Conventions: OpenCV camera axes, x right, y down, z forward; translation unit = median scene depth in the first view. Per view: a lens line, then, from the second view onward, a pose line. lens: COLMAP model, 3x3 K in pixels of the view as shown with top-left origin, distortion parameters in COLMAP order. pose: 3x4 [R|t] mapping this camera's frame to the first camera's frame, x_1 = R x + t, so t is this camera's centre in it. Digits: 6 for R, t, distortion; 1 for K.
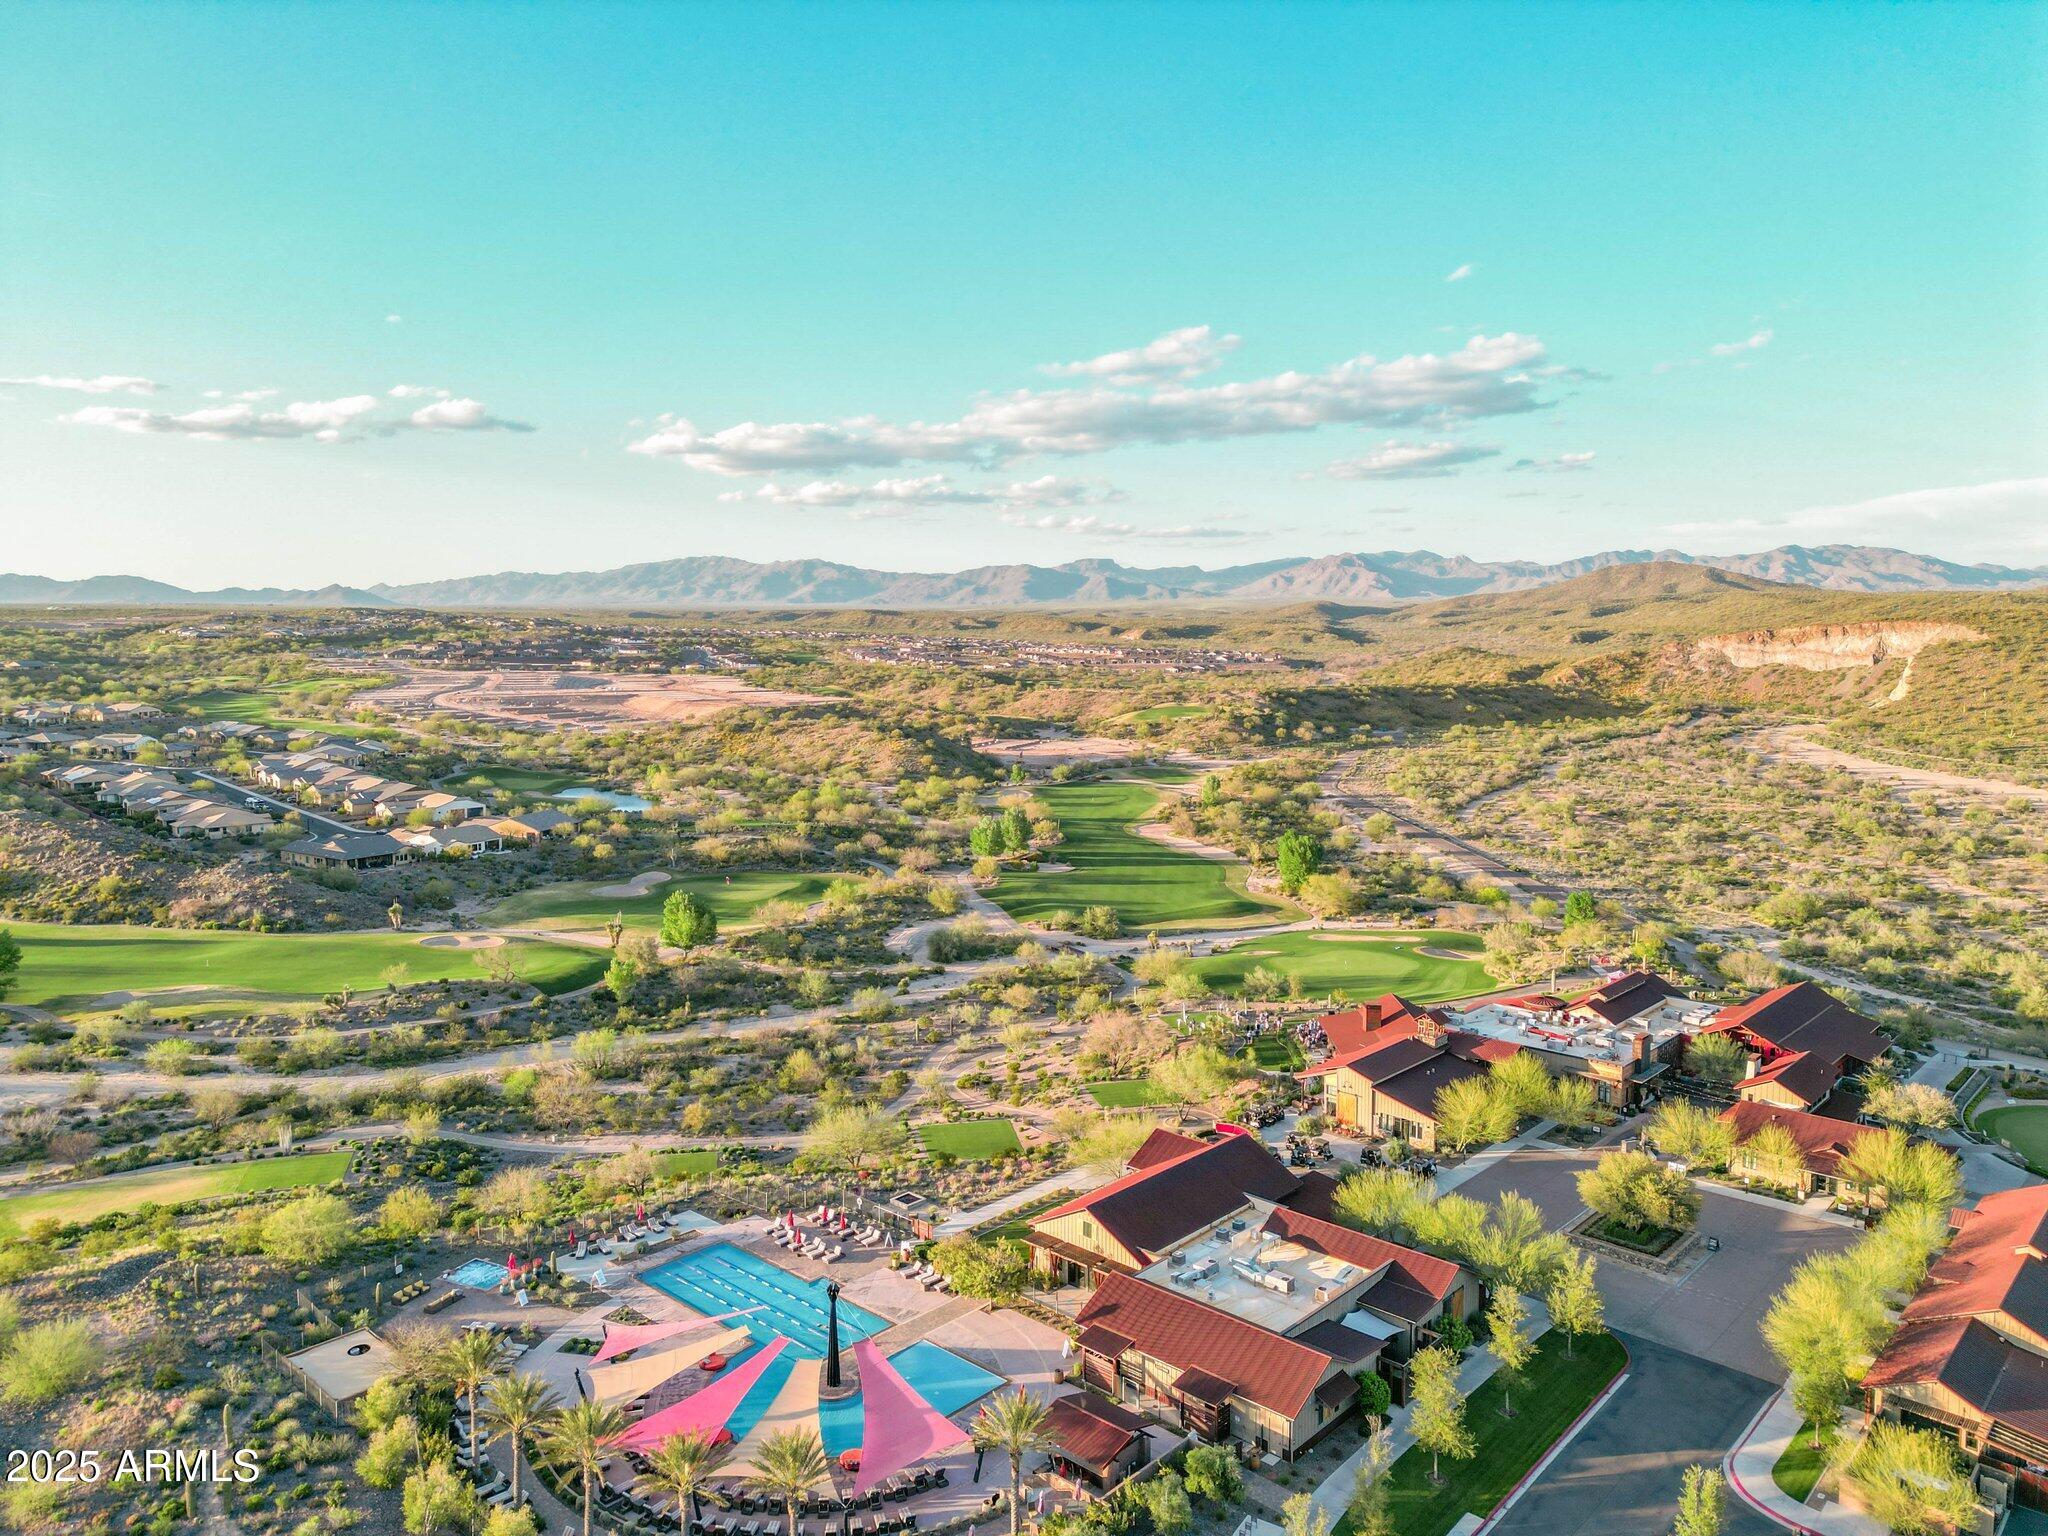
lens RADIAL K [[1419.6, 0, 1028.1], [0, 1419.6, 762.4], [0, 0, 1]] dist [0.082288, -0.082748]
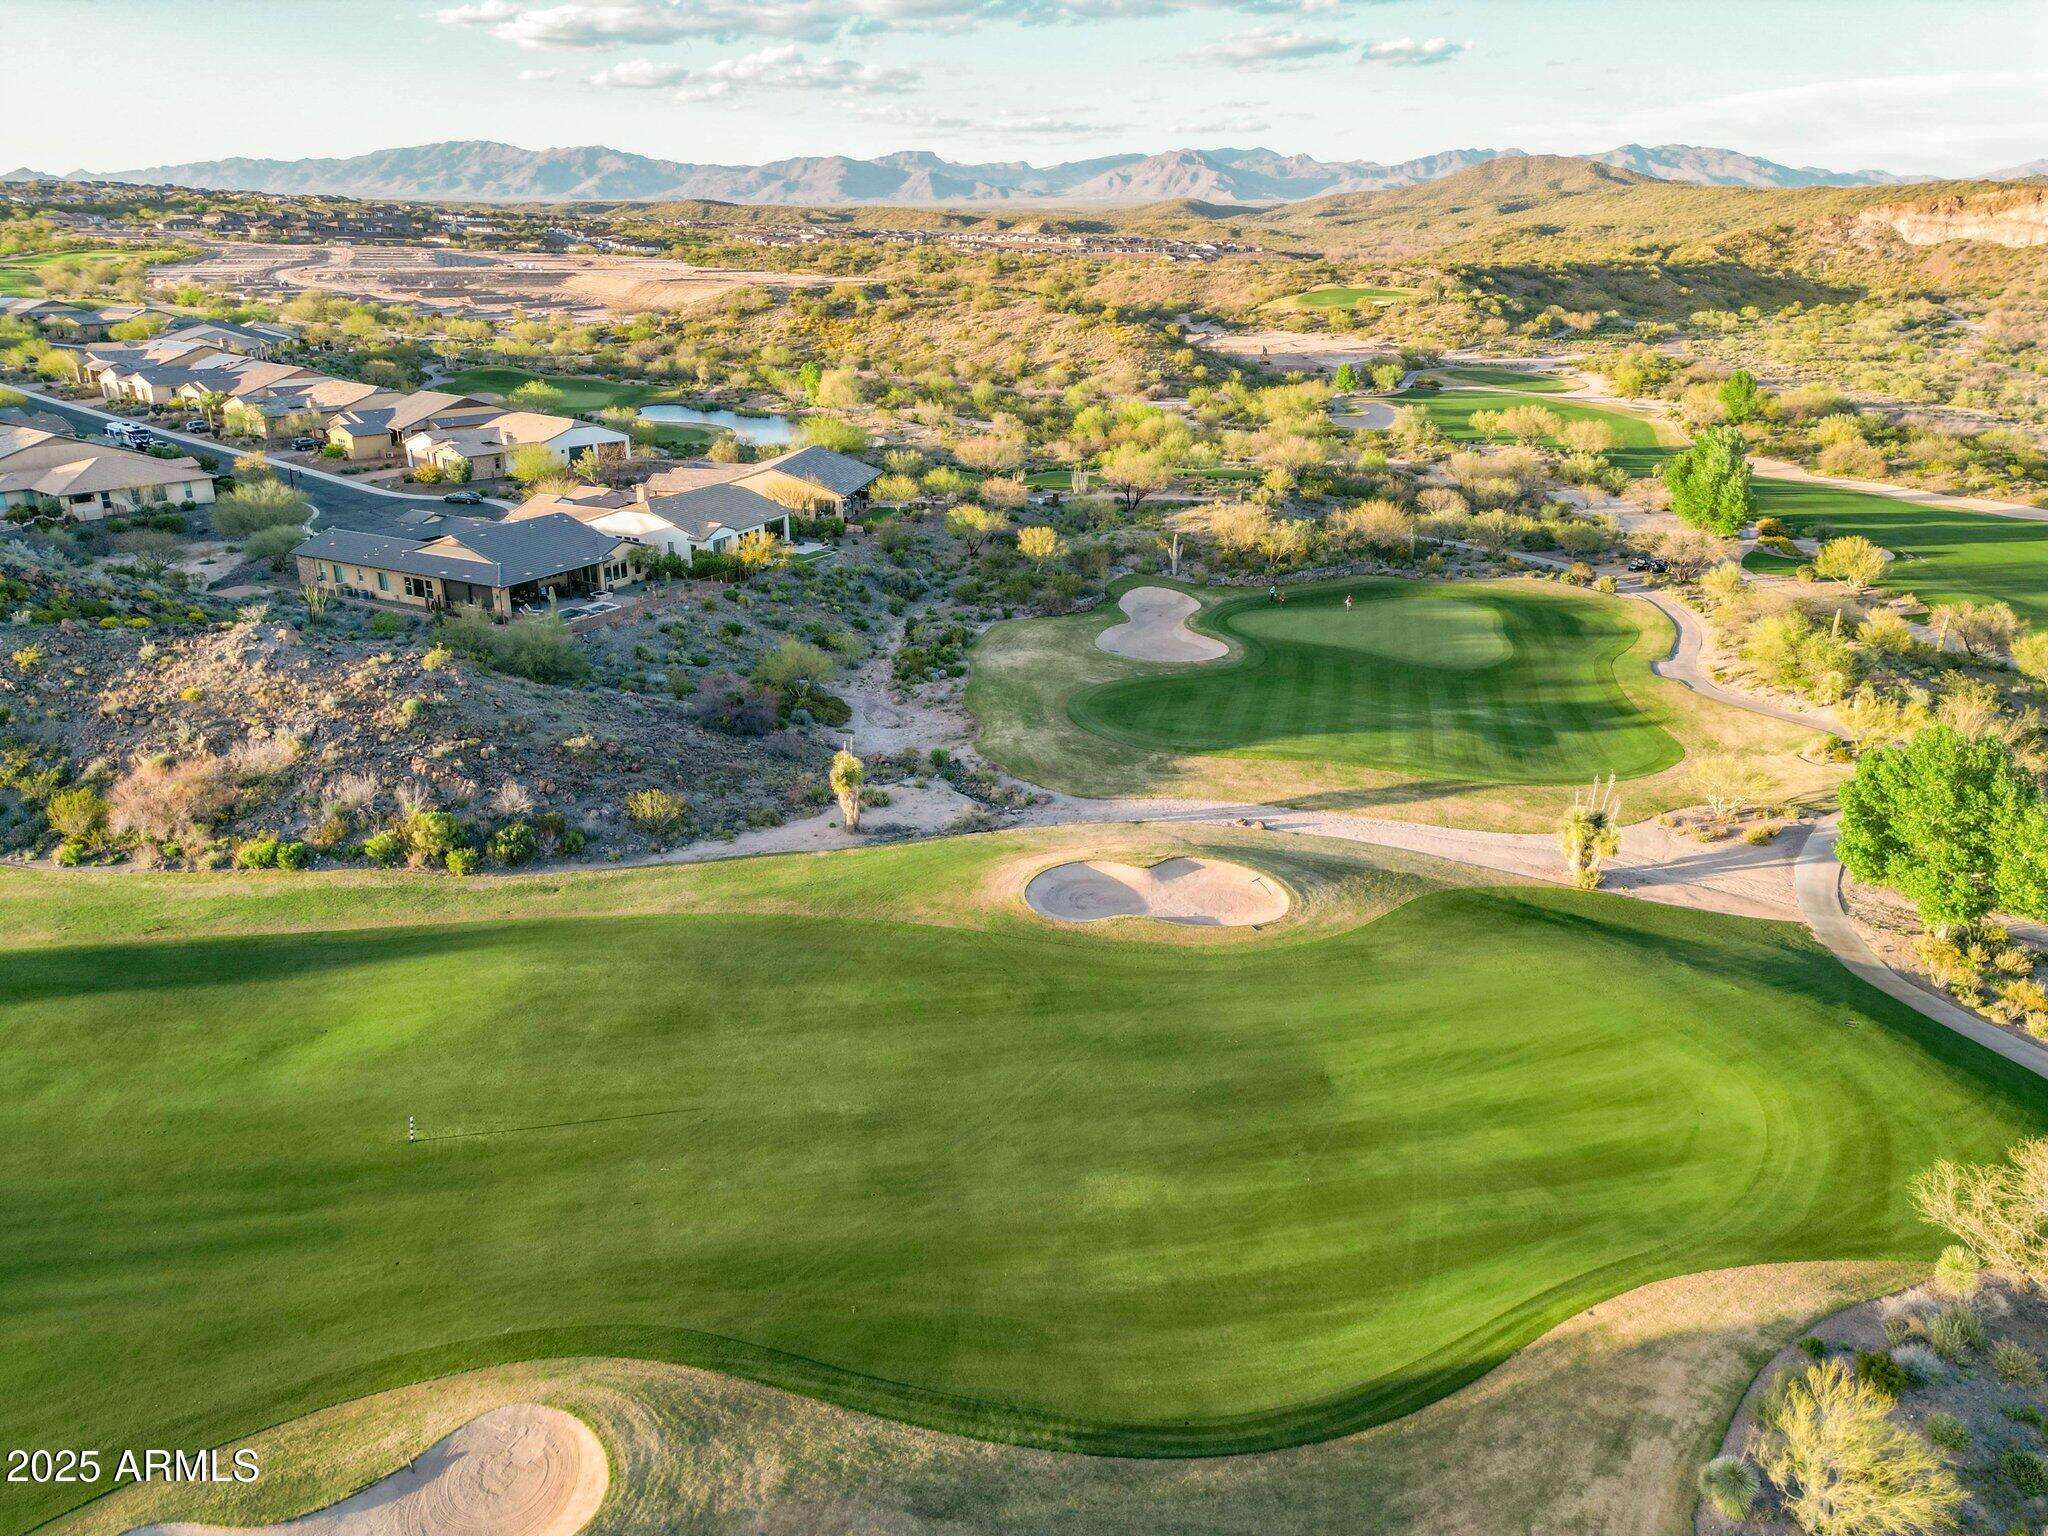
lens RADIAL K [[1419.6, 0, 1028.1], [0, 1419.6, 762.4], [0, 0, 1]] dist [0.082288, -0.082748]
pose [[0.992197, -0.038133, 0.118707, -0.431732], [0.006546, 0.966702, 0.255821, 0.018192], [-0.124509, -0.253047, 0.959408, 0.679128]]
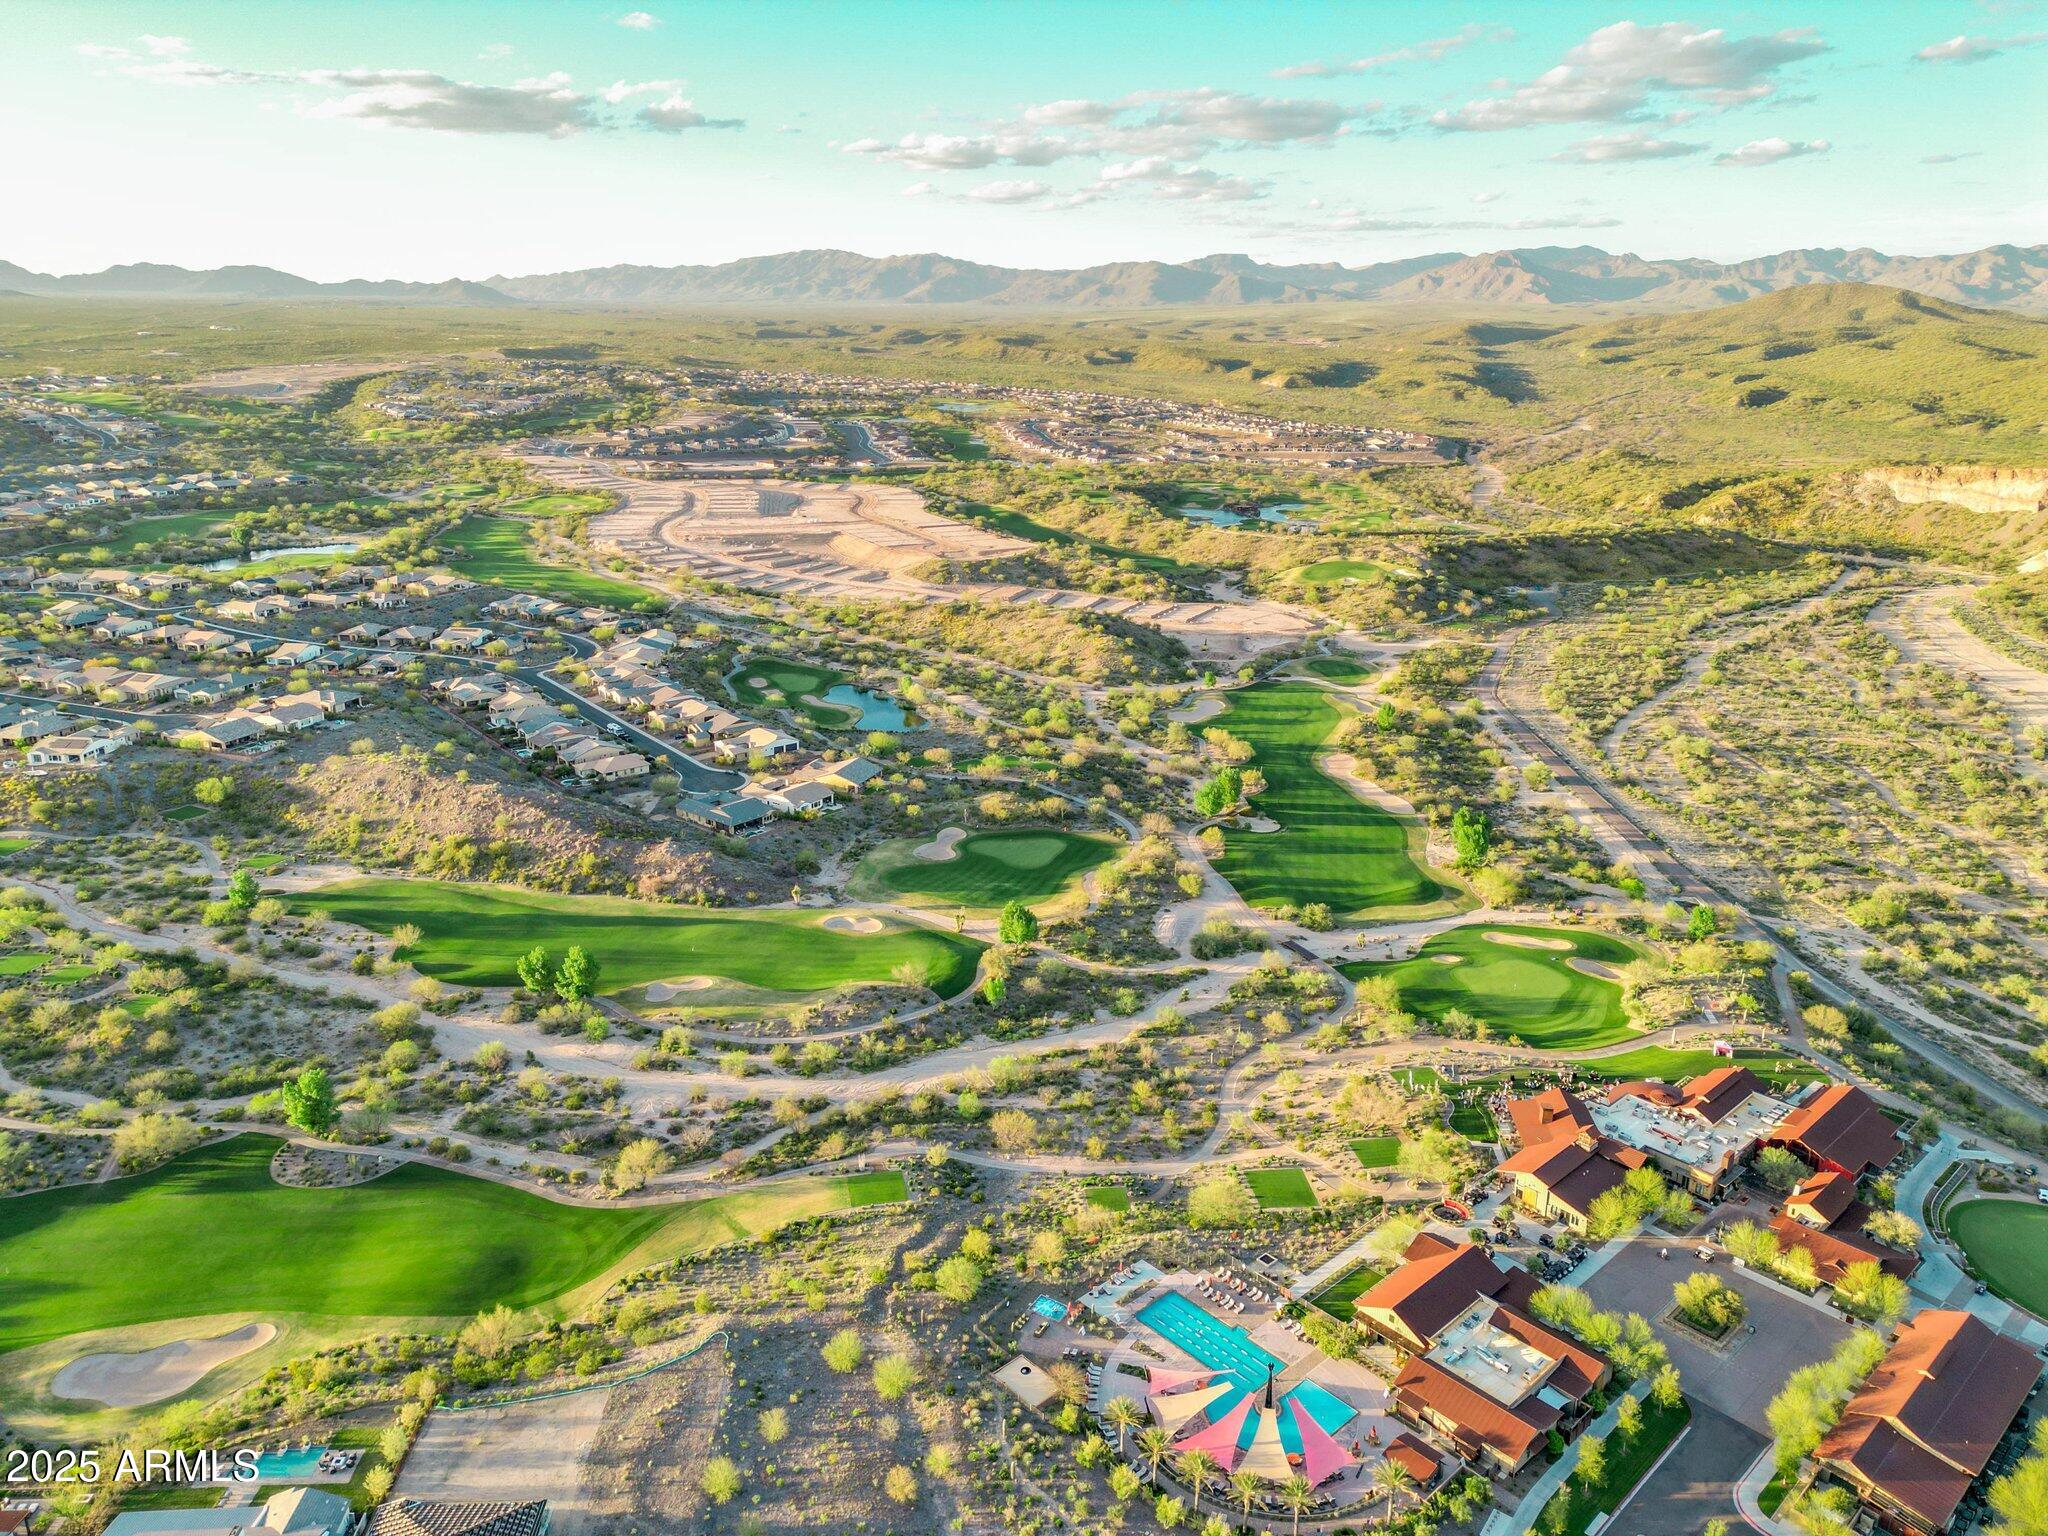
lens RADIAL K [[1419.6, 0, 1028.1], [0, 1419.6, 762.4], [0, 0, 1]] dist [0.082288, -0.082748]
pose [[0.996552, 0.033889, -0.075734, -0.121392], [-0.017980, 0.979299, 0.201620, -0.289225], [0.080998, -0.199563, 0.976532, -0.271096]]
